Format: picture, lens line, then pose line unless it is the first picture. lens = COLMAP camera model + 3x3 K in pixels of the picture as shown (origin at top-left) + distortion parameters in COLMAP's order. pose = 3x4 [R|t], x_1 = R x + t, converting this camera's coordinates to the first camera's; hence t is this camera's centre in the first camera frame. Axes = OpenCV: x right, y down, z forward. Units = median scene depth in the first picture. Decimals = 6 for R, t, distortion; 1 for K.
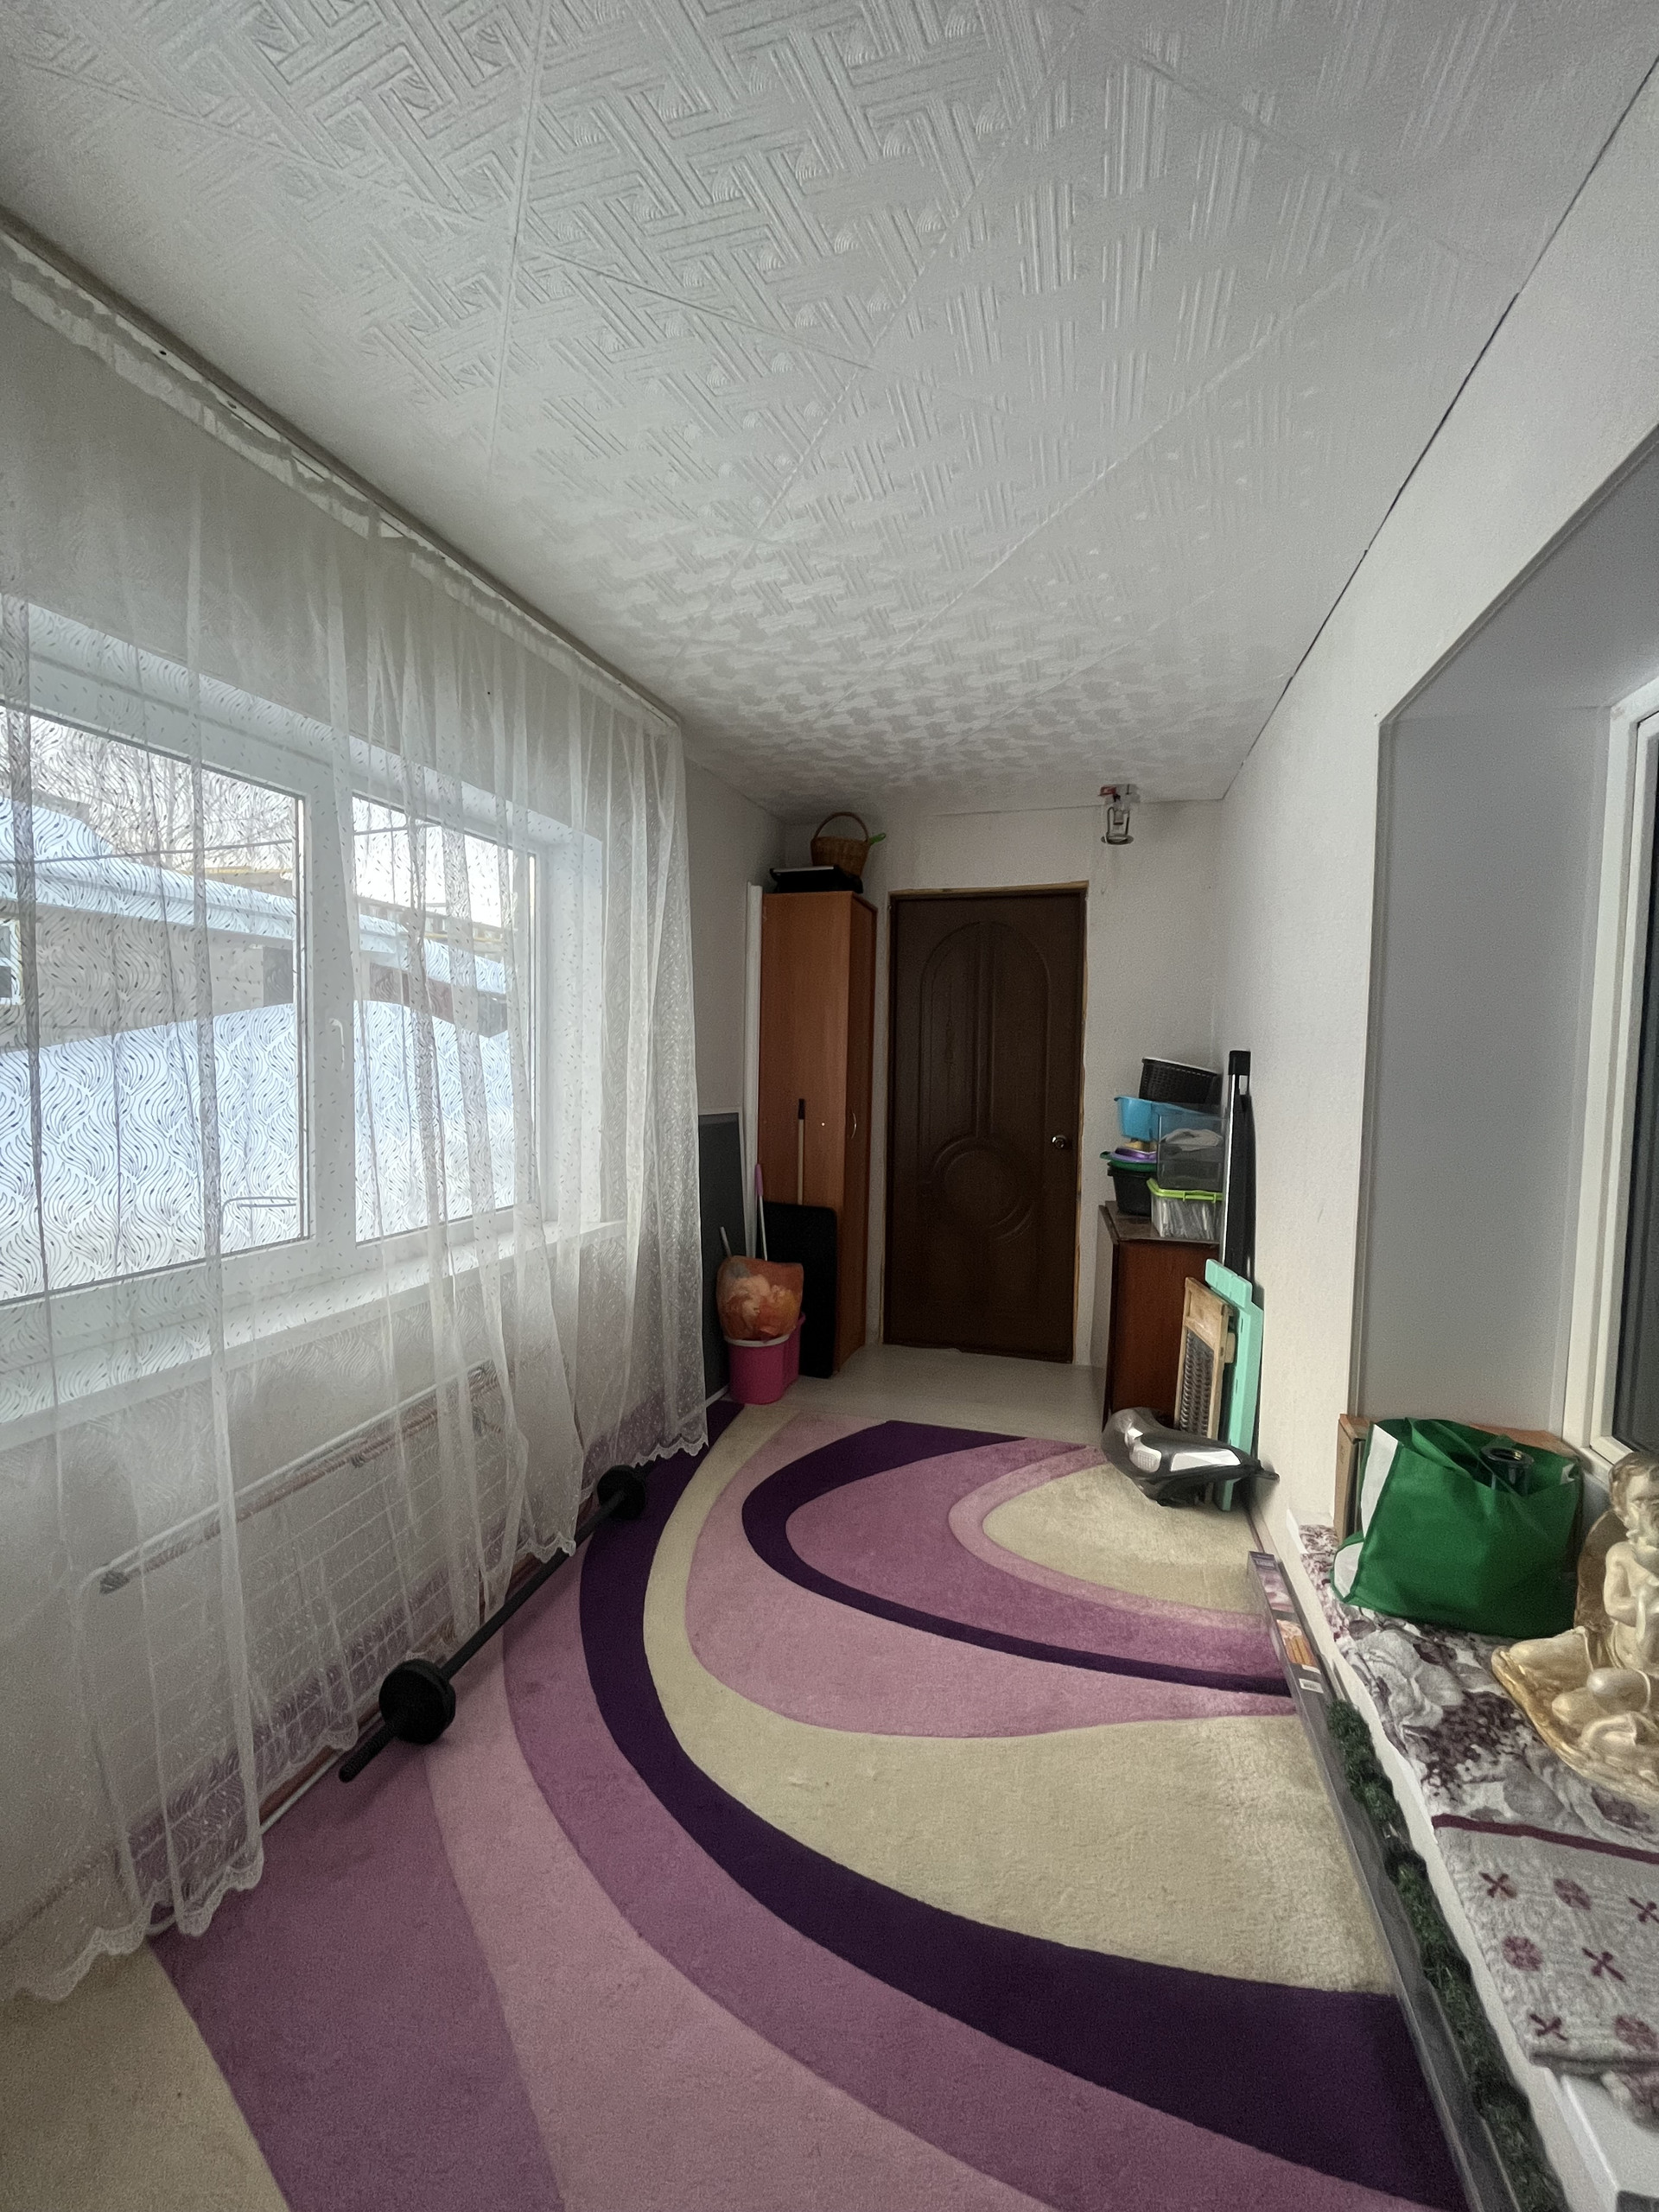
lens RADIAL K [[897.2, 0, 826.0], [0, 897.2, 1116.7], [0, 0, 1]] dist [-0.002991, -0.000063]
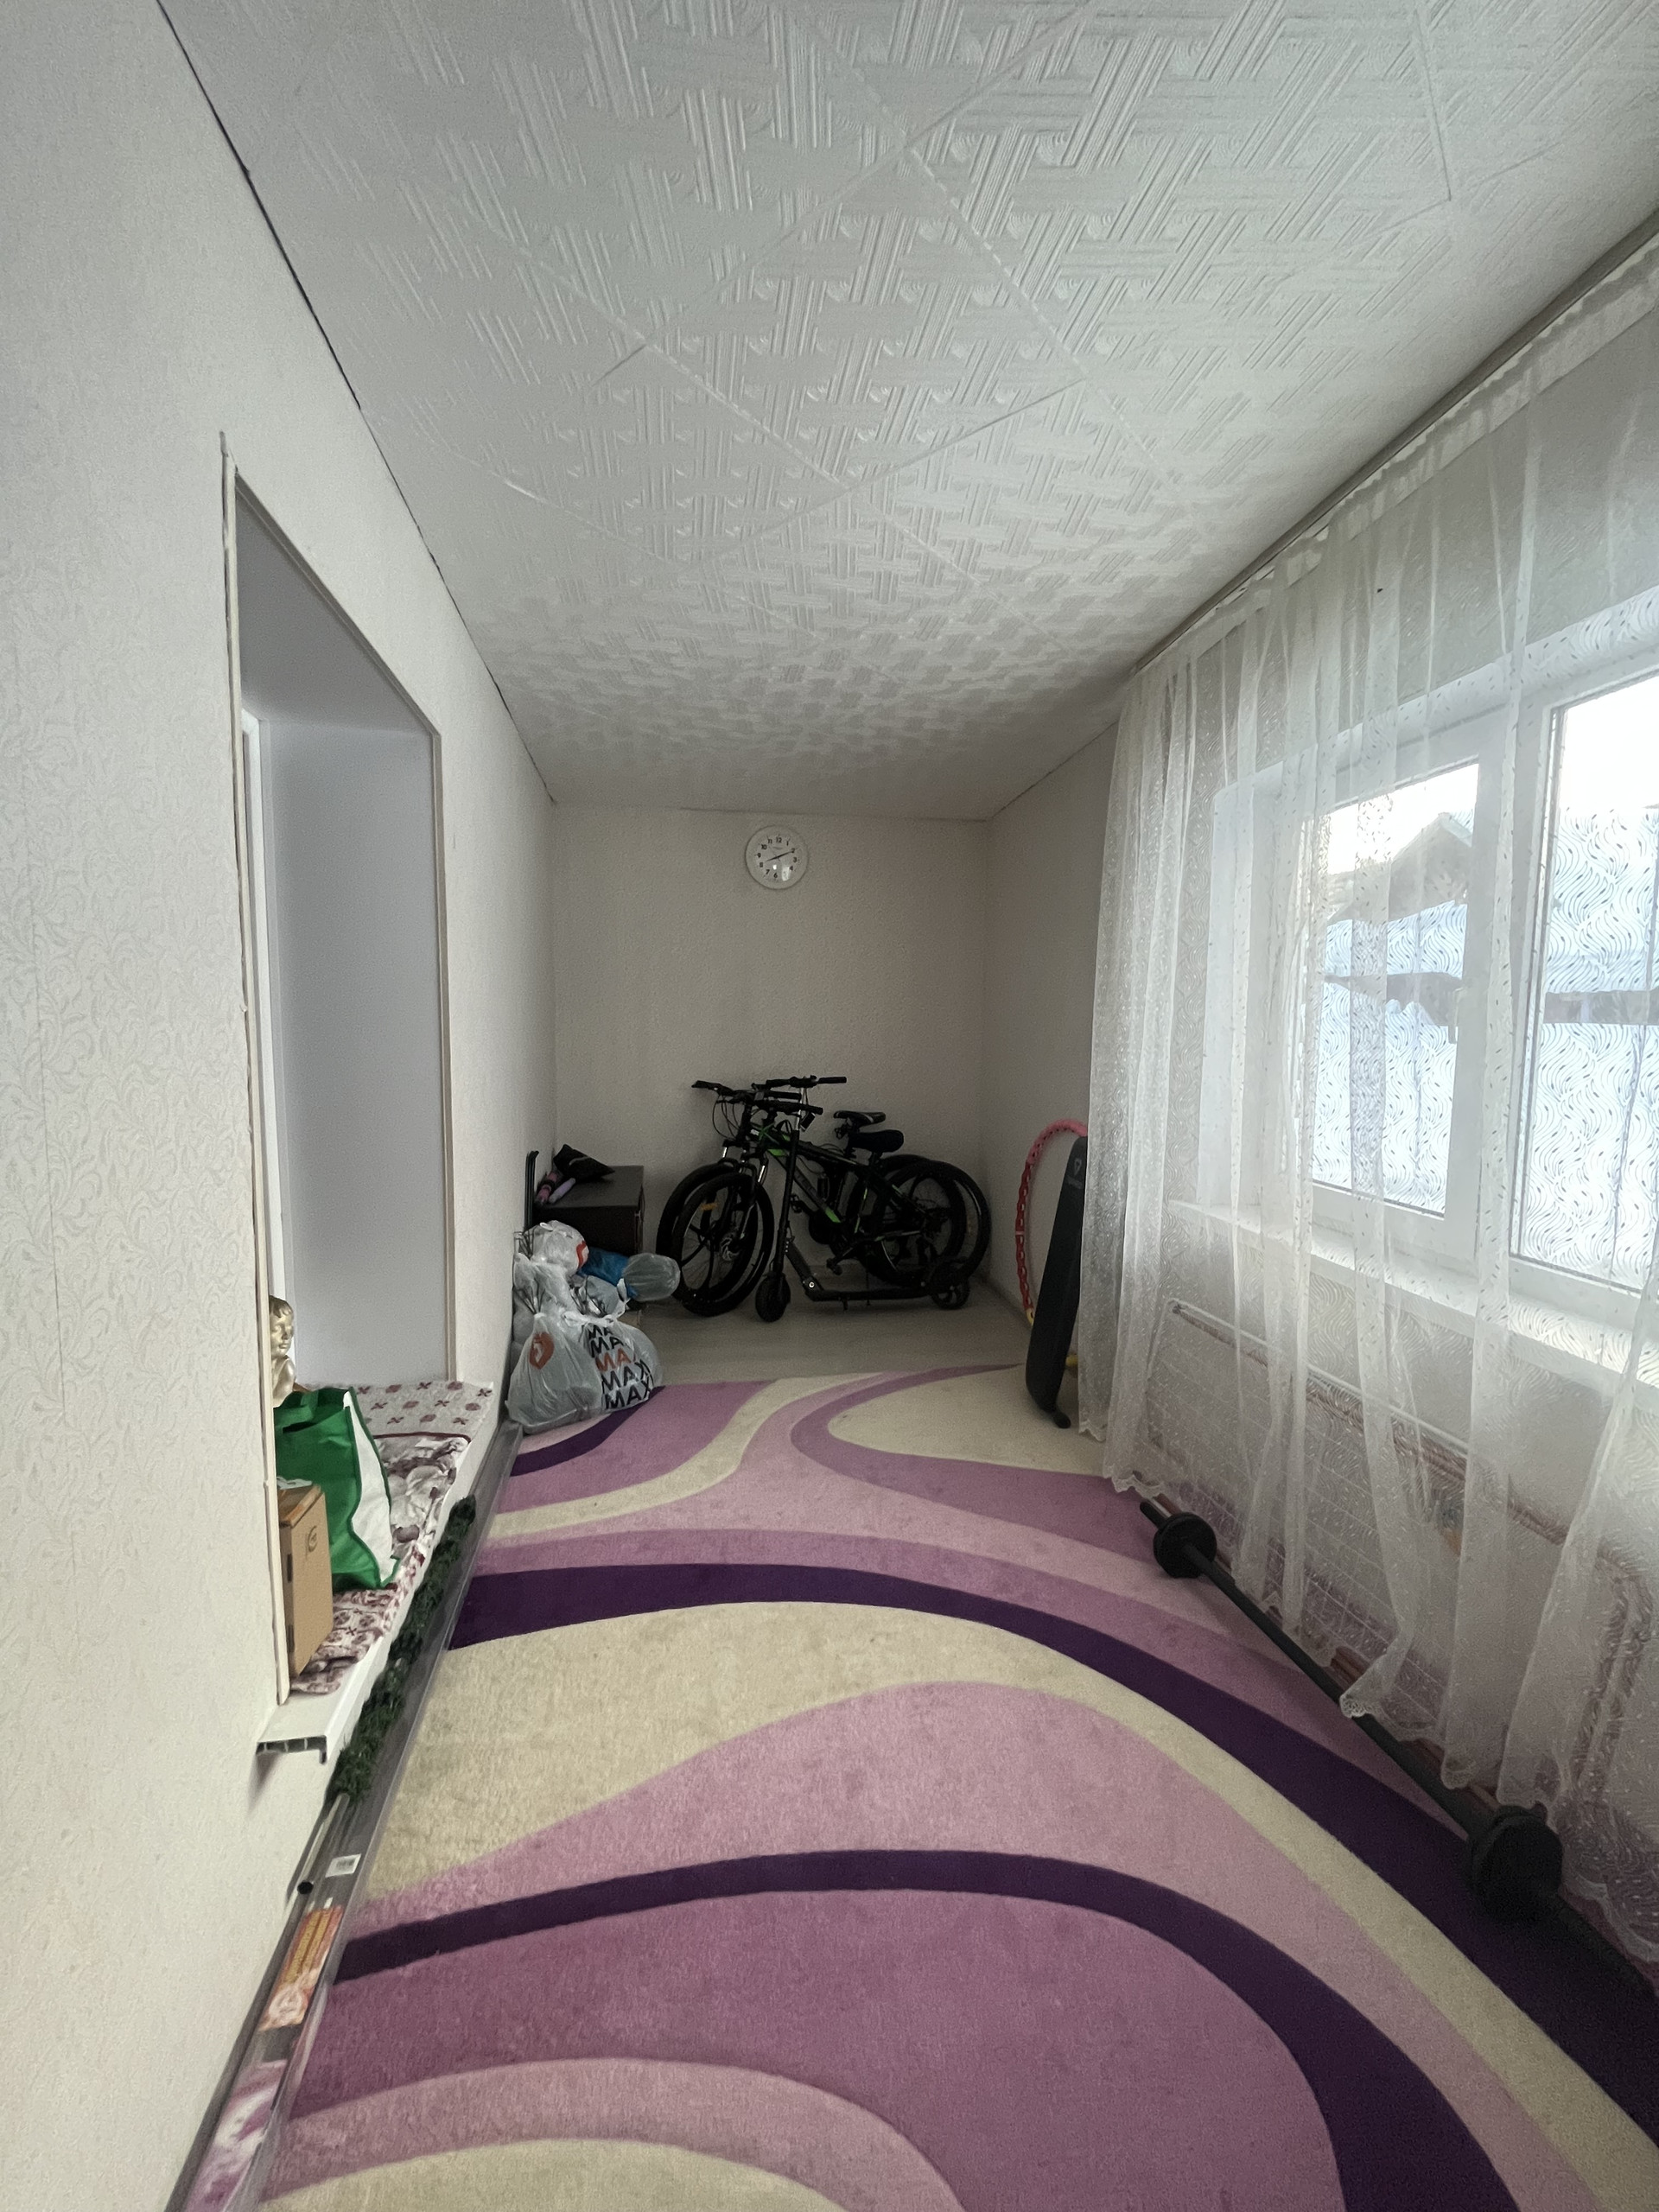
lens RADIAL K [[897.2, 0, 823.4], [0, 897.2, 1096.5], [0, 0, 1]] dist [-0.002991, -0.000063]
pose [[-0.899270, 0.011516, -0.437241, 0.598243], [-0.054665, 0.988856, 0.138475, -0.118345], [0.433963, 0.148428, -0.888620, 2.028721]]
